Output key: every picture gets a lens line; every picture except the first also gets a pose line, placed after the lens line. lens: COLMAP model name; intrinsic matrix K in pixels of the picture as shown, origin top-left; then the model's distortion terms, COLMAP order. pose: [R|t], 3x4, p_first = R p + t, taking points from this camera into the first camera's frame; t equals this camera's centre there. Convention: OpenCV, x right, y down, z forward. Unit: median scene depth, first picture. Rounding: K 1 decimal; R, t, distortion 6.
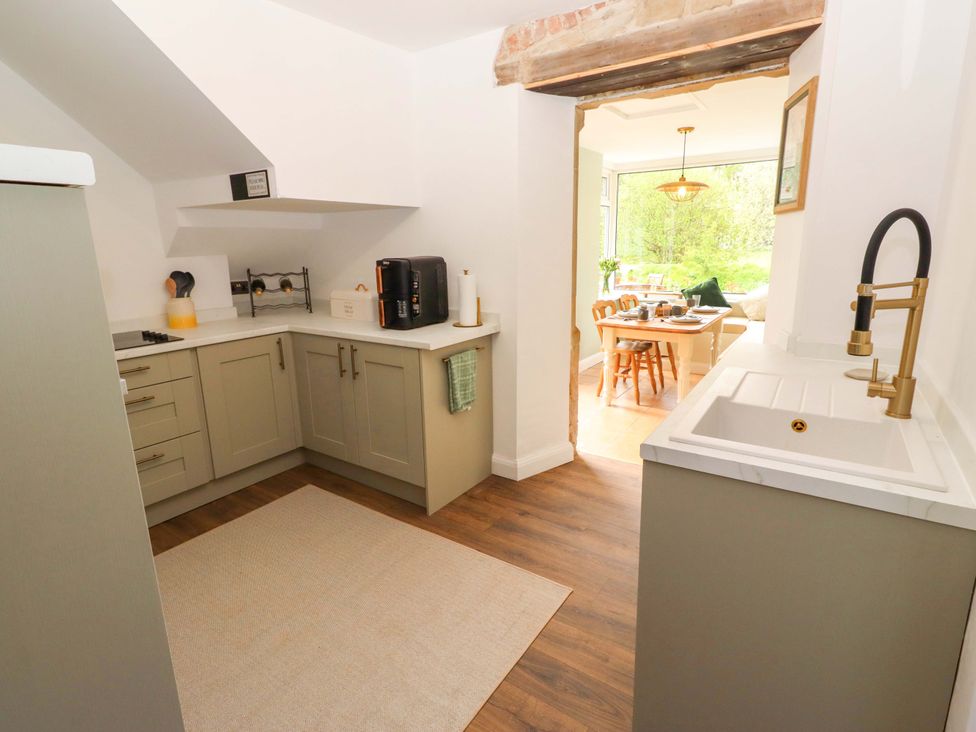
lens RADIAL K [[507.0, 0, 493.8], [0, 507.0, 363.2], [0, 0, 1]] dist [0.003873, -0.002389]
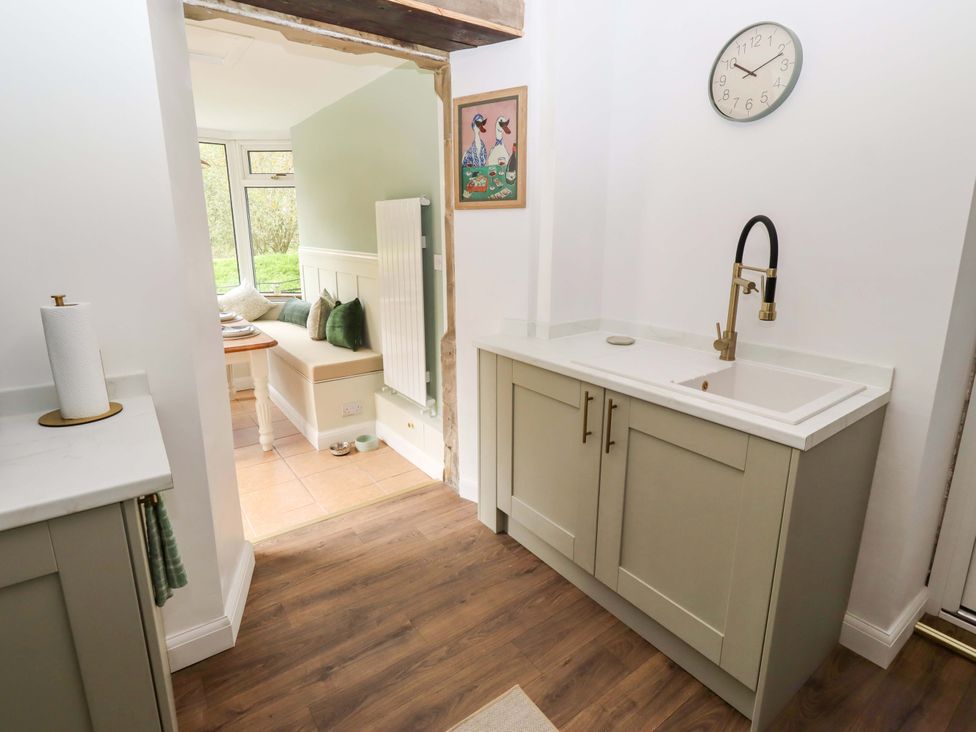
lens RADIAL K [[507.0, 0, 496.4], [0, 507.0, 355.5], [0, 0, 1]] dist [0.003873, -0.002389]
pose [[0.327881, -0.208192, 0.921494, -0.330863], [0.211330, 0.966861, 0.143247, -0.111974], [-0.920779, 0.147771, 0.361012, 0.482704]]
